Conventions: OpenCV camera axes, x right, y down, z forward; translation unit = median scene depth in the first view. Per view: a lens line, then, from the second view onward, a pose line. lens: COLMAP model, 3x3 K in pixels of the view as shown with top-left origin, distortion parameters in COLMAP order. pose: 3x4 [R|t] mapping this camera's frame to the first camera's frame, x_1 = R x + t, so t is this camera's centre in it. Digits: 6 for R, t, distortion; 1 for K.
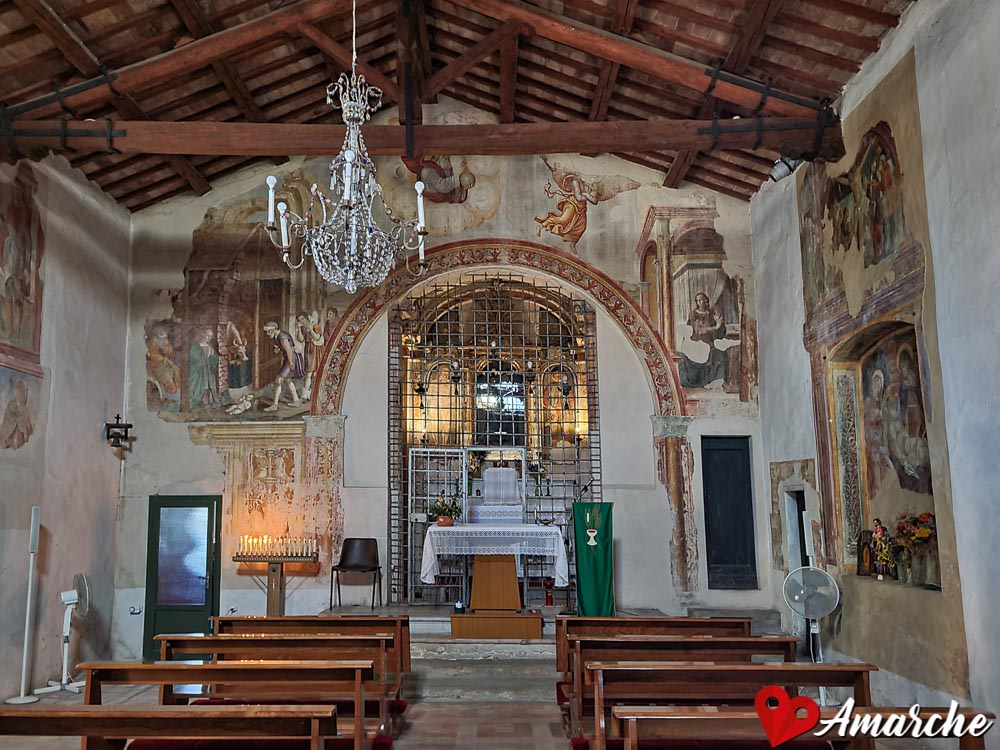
lens RADIAL K [[776.1, 0, 515.0], [0, 776.1, 416.3], [0, 0, 1]] dist [0.028661, -0.017840]
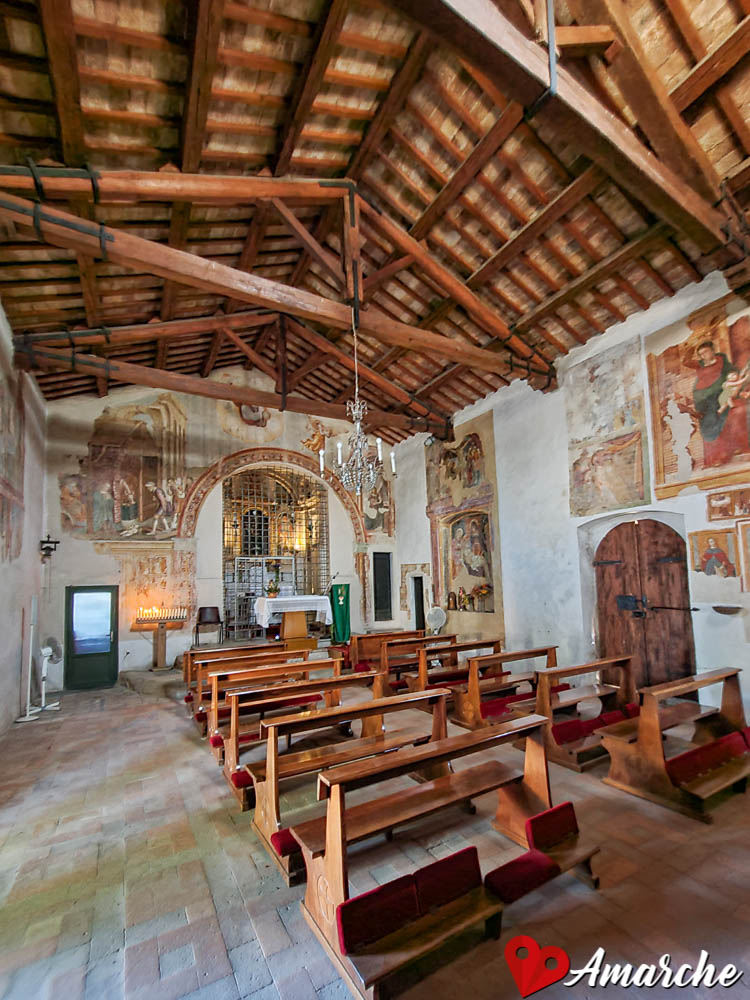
lens RADIAL K [[423.0, 0, 394.6], [0, 423.0, 552.7], [0, 0, 1]] dist [-0.002524, 0.000441]
pose [[0.866021, 0.010918, 0.499888, -0.313927], [-0.031502, 0.998967, 0.032755, -0.014735], [-0.499014, -0.044114, 0.865470, -0.060387]]
